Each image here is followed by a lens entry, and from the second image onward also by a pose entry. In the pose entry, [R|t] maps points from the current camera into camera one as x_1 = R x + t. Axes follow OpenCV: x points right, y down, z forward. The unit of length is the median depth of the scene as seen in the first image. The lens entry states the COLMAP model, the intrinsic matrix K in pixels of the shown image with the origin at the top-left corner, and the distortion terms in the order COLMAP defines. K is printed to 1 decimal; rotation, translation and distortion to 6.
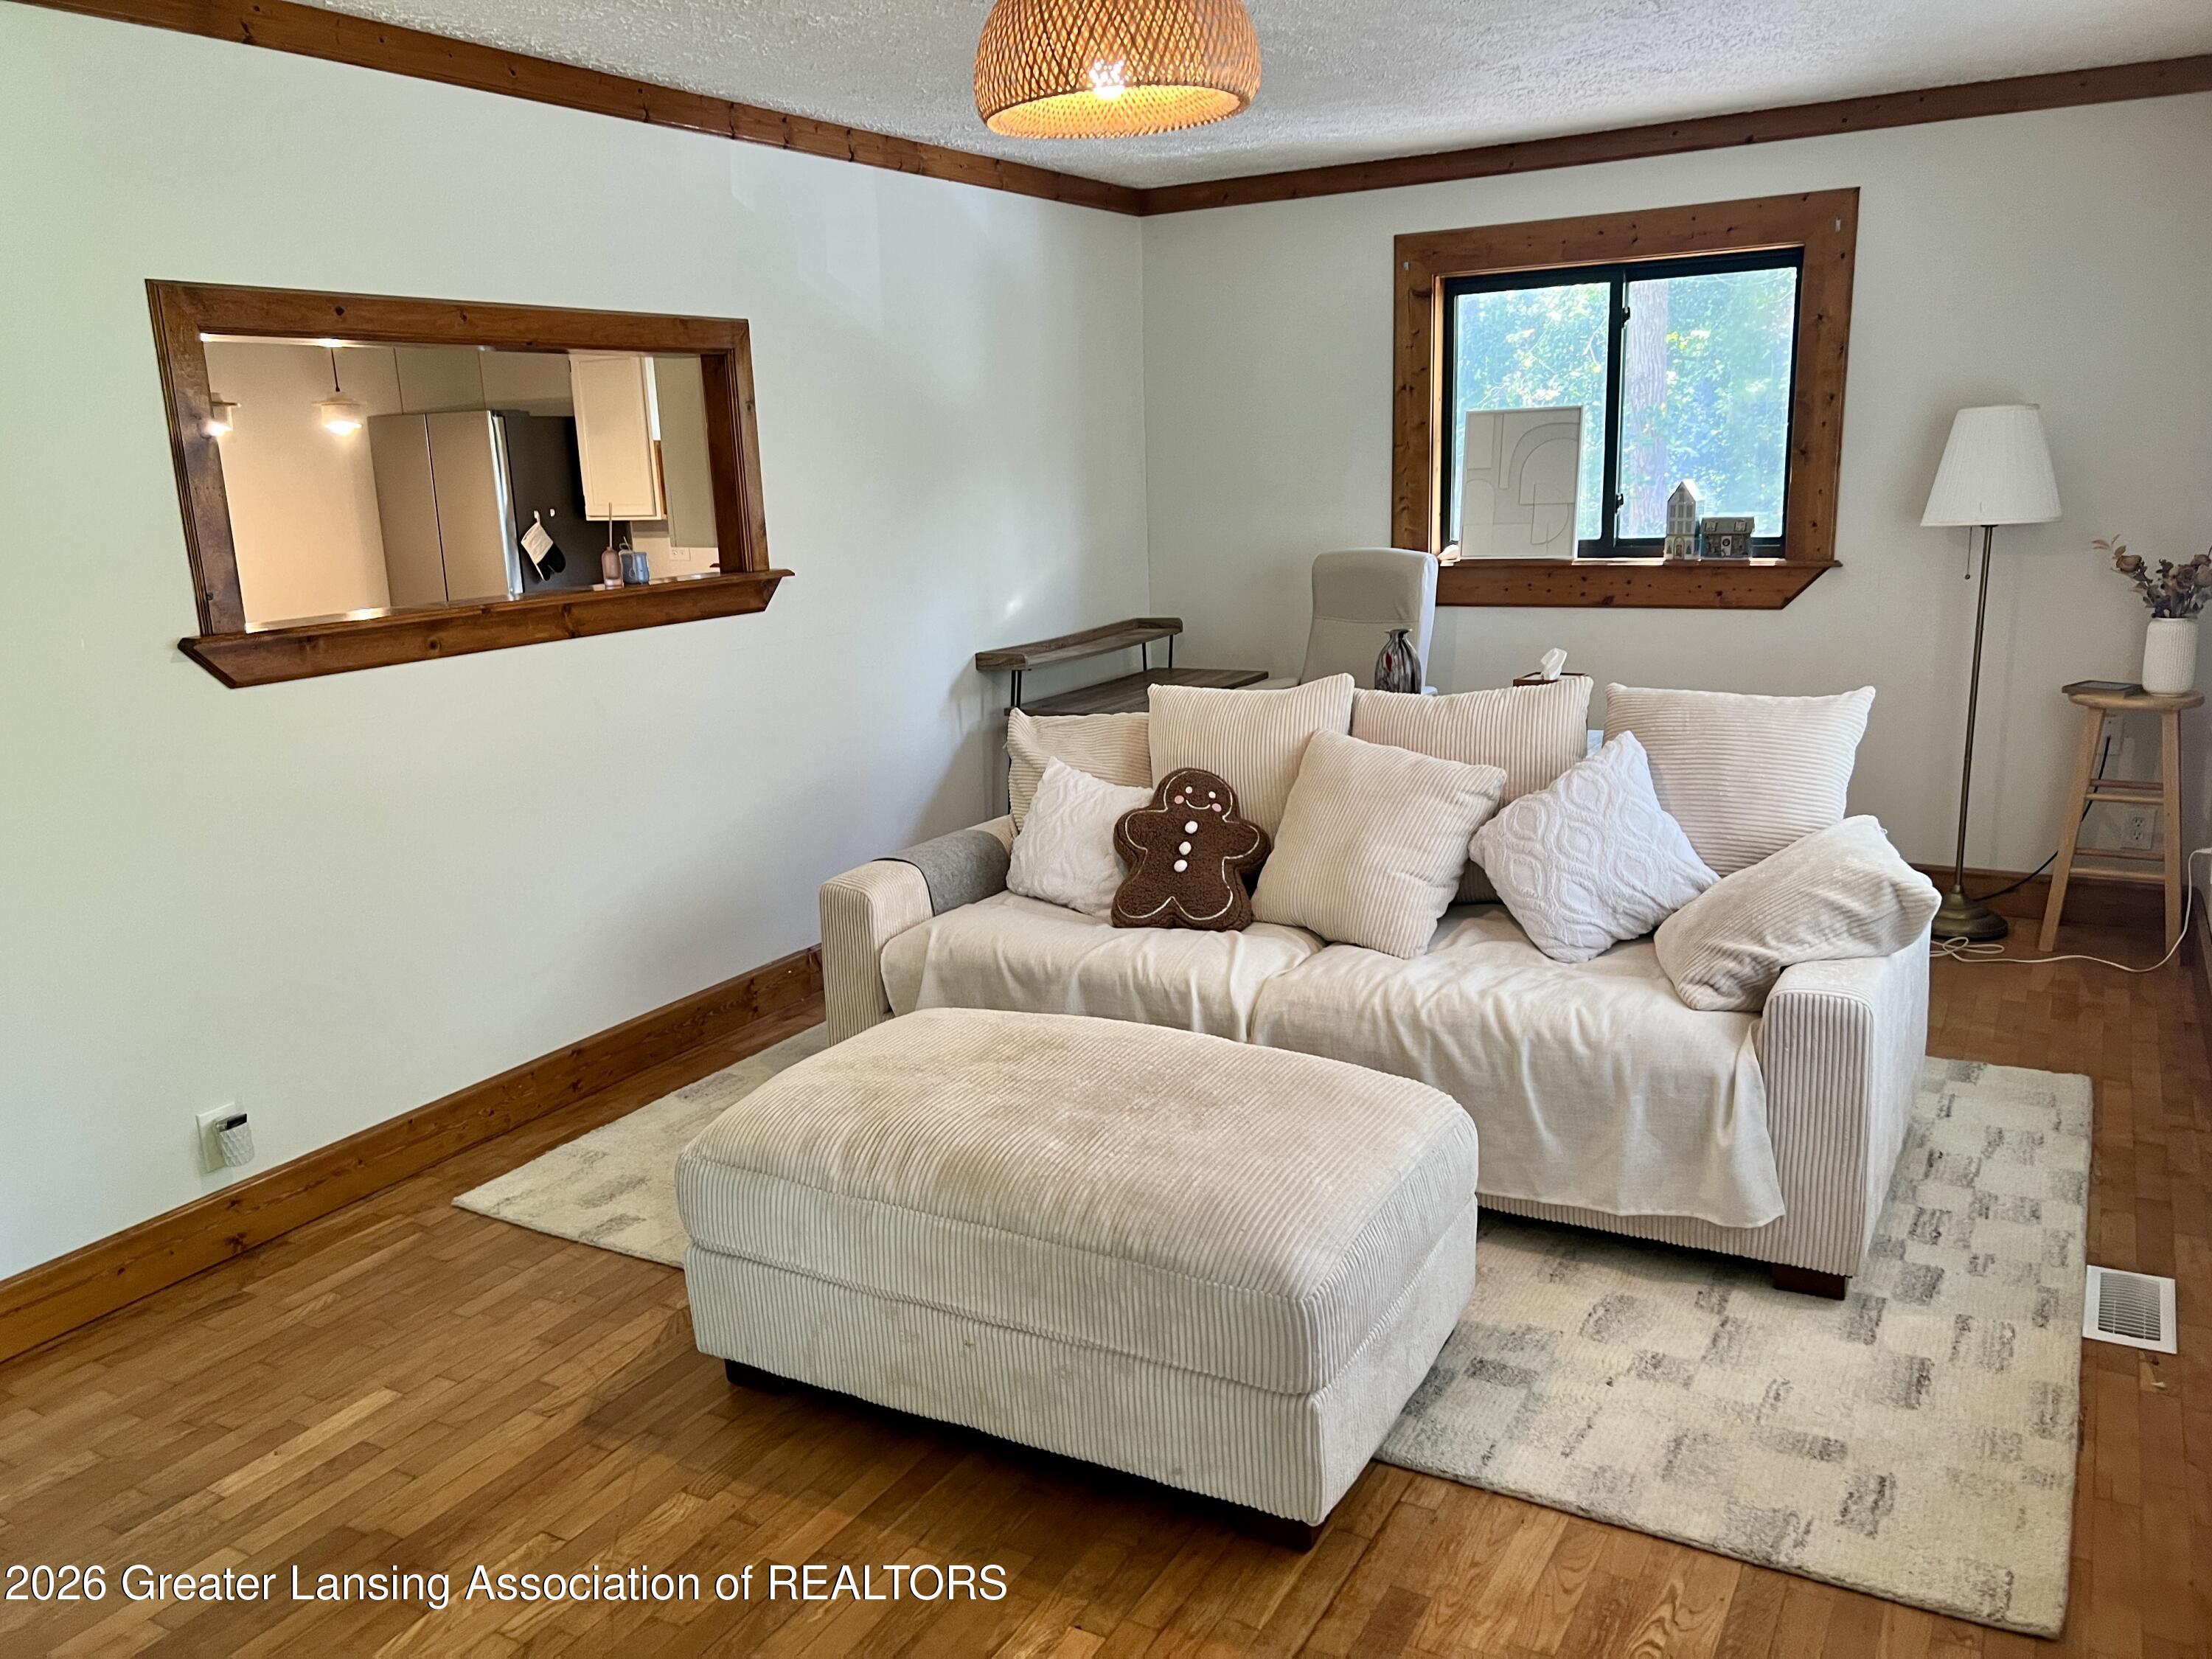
lens RADIAL K [[1689.2, 0, 1106.0], [0, 1689.2, 829.5], [0, 0, 1]] dist [0.031291, -0.040800]
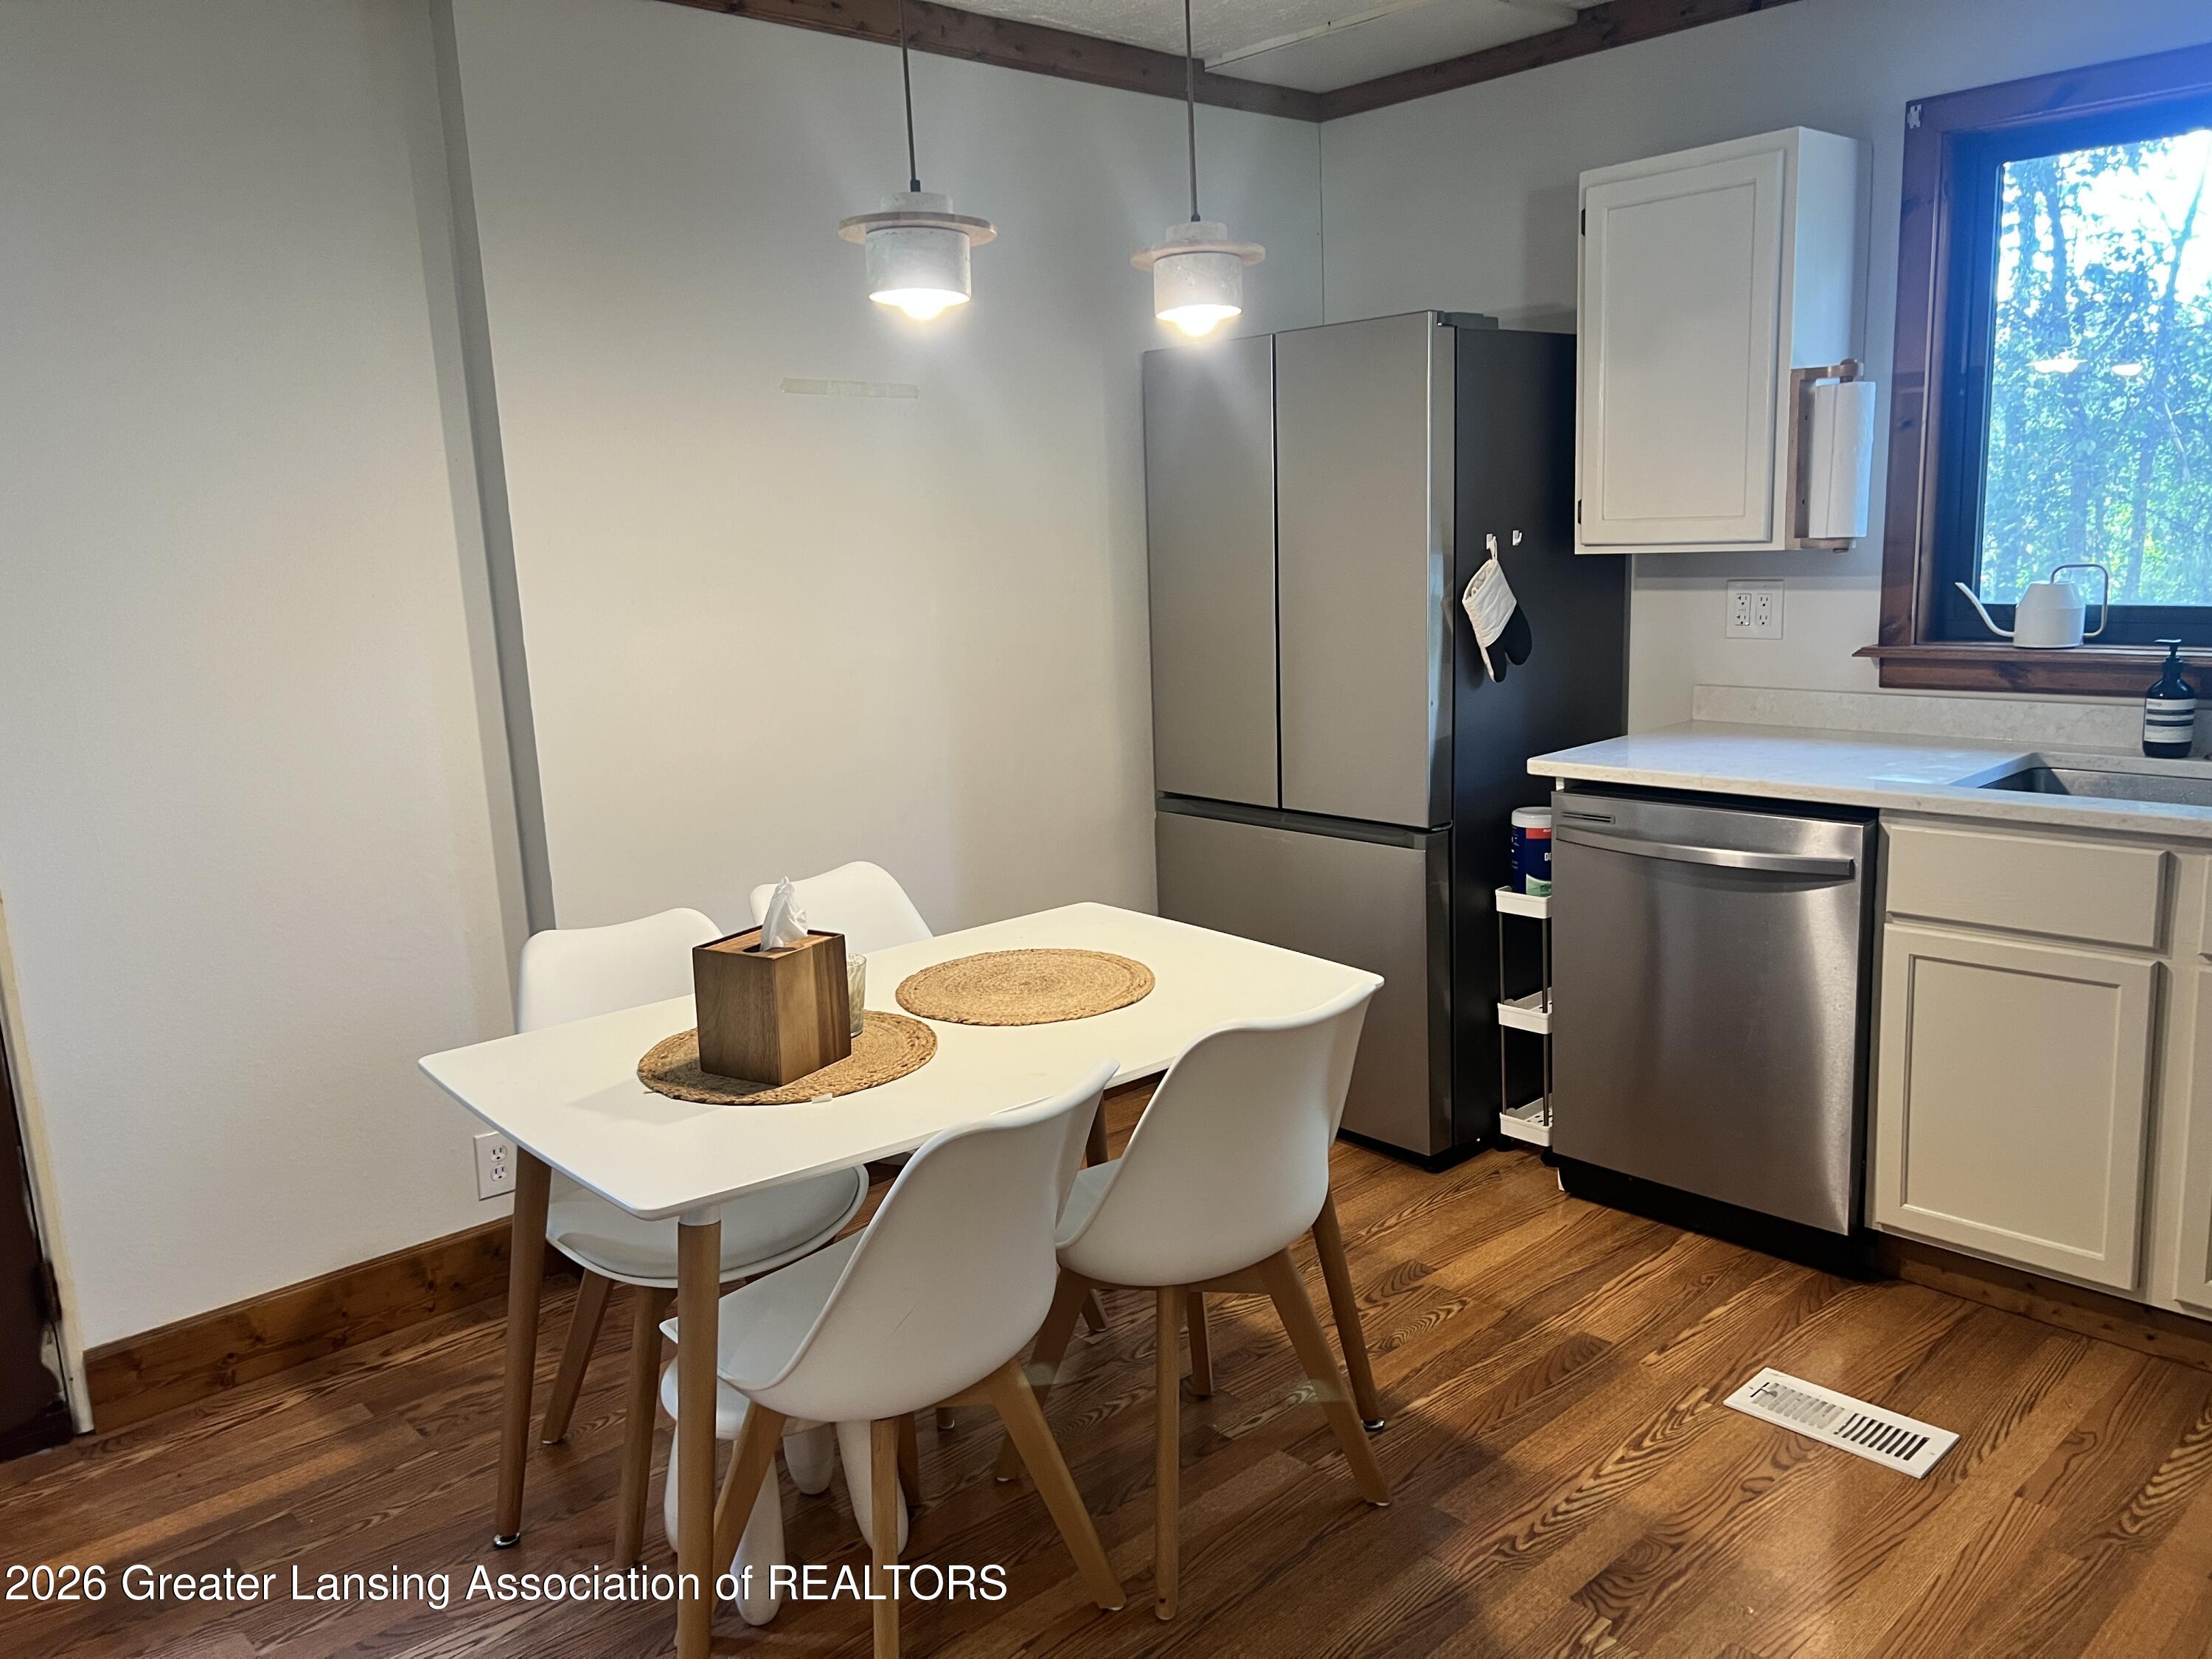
lens RADIAL K [[1651.8, 0, 1077.0], [0, 1651.8, 844.1], [0, 0, 1]] dist [0.020165, -0.032566]
pose [[0.951769, 0.052149, -0.302351, -0.157902], [-0.057120, 0.998338, -0.007617, -0.048635], [0.301451, 0.024520, 0.953166, 0.279743]]
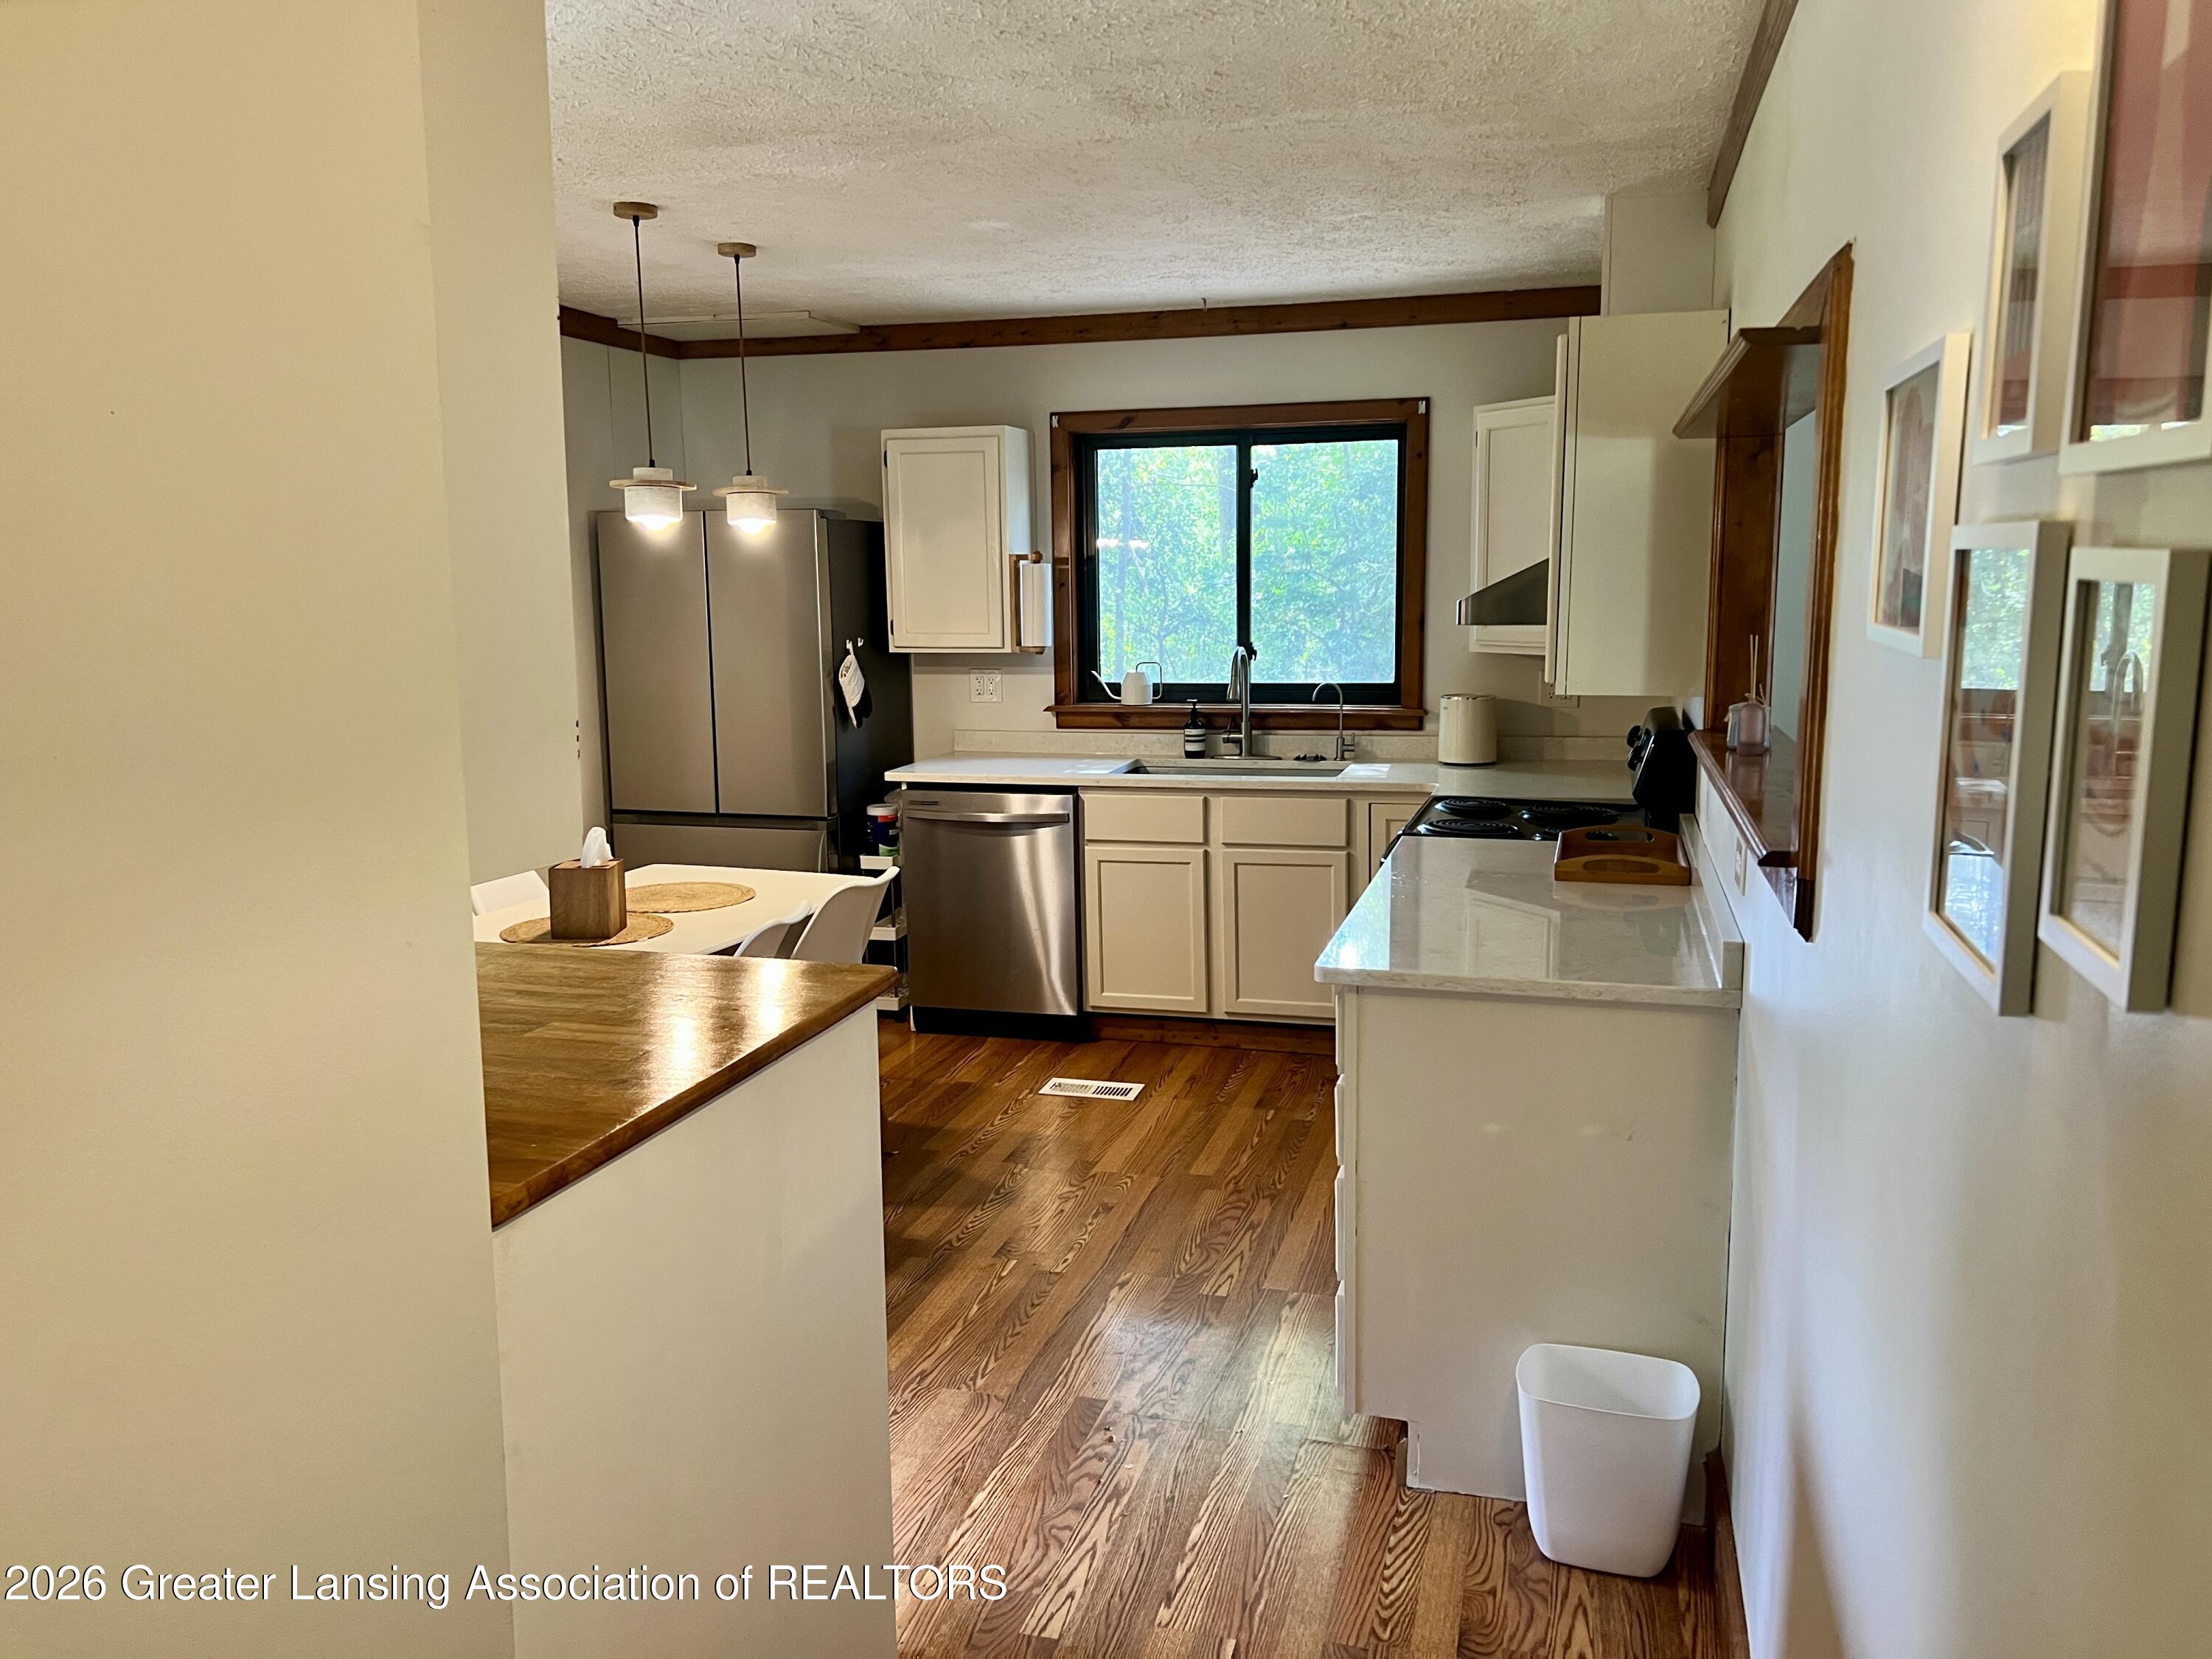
lens RADIAL K [[1651.8, 0, 1077.0], [0, 1651.8, 844.1], [0, 0, 1]] dist [0.020165, -0.032566]
pose [[0.970900, -0.013377, 0.239112, -0.218220], [0.030207, 0.997305, -0.066863, -0.021158], [-0.237573, 0.072140, 0.968687, 0.128808]]
